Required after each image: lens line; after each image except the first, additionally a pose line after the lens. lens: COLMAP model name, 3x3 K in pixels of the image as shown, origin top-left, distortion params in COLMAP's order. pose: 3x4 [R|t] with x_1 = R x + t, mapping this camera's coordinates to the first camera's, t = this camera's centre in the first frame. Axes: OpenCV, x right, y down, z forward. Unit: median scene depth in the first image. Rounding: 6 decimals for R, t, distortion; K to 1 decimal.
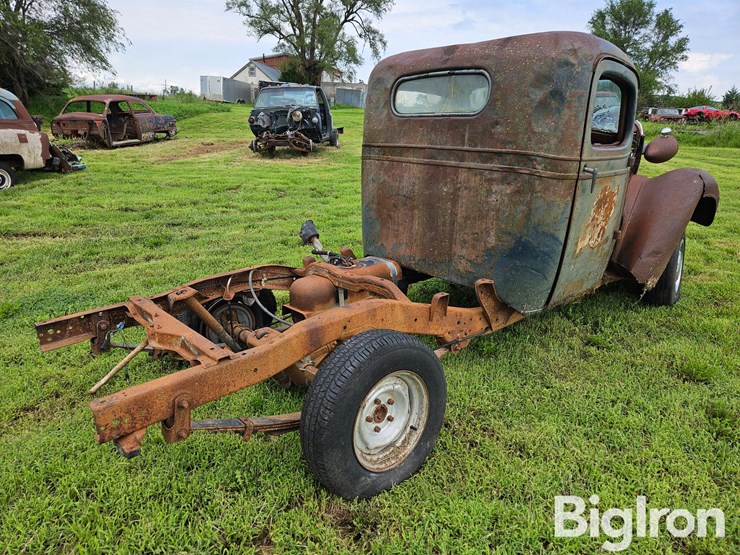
lens RADIAL K [[499.2, 0, 368.6], [0, 499.2, 276.3], [0, 0, 1]] dist [0.073749, -0.058658]
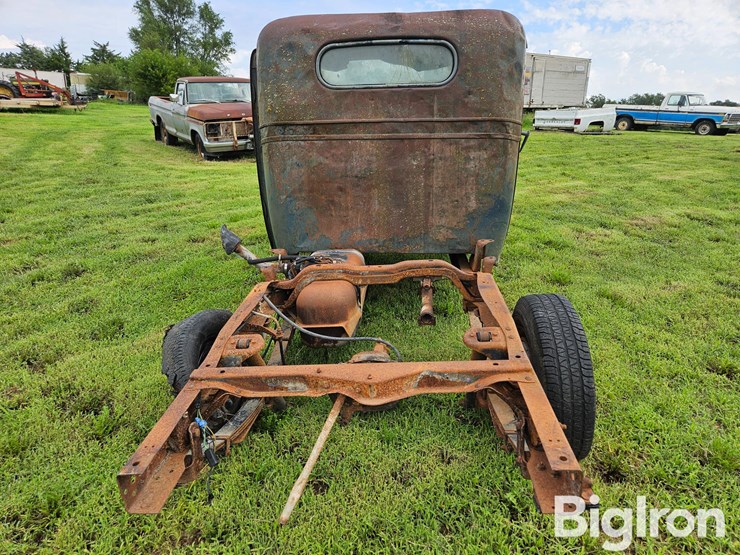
lens RADIAL K [[499.2, 0, 369.3], [0, 499.2, 286.2], [0, 0, 1]] dist [0.073749, -0.058658]
pose [[0.703192, -0.253985, 0.664088, -0.640383], [0.229269, 0.965128, 0.126351, -0.084726], [-0.673021, 0.063405, 0.736901, 0.348405]]
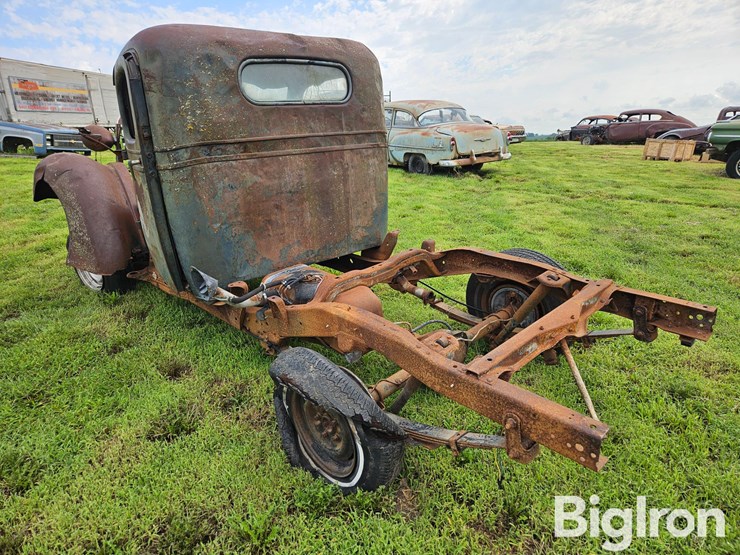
lens RADIAL K [[499.2, 0, 366.5], [0, 499.2, 276.8], [0, 0, 1]] dist [0.073749, -0.058658]
pose [[-0.054323, -0.310856, 0.948903, -0.948940], [0.328660, 0.891788, 0.310960, -0.289937], [-0.942885, 0.328759, 0.053722, 0.964580]]
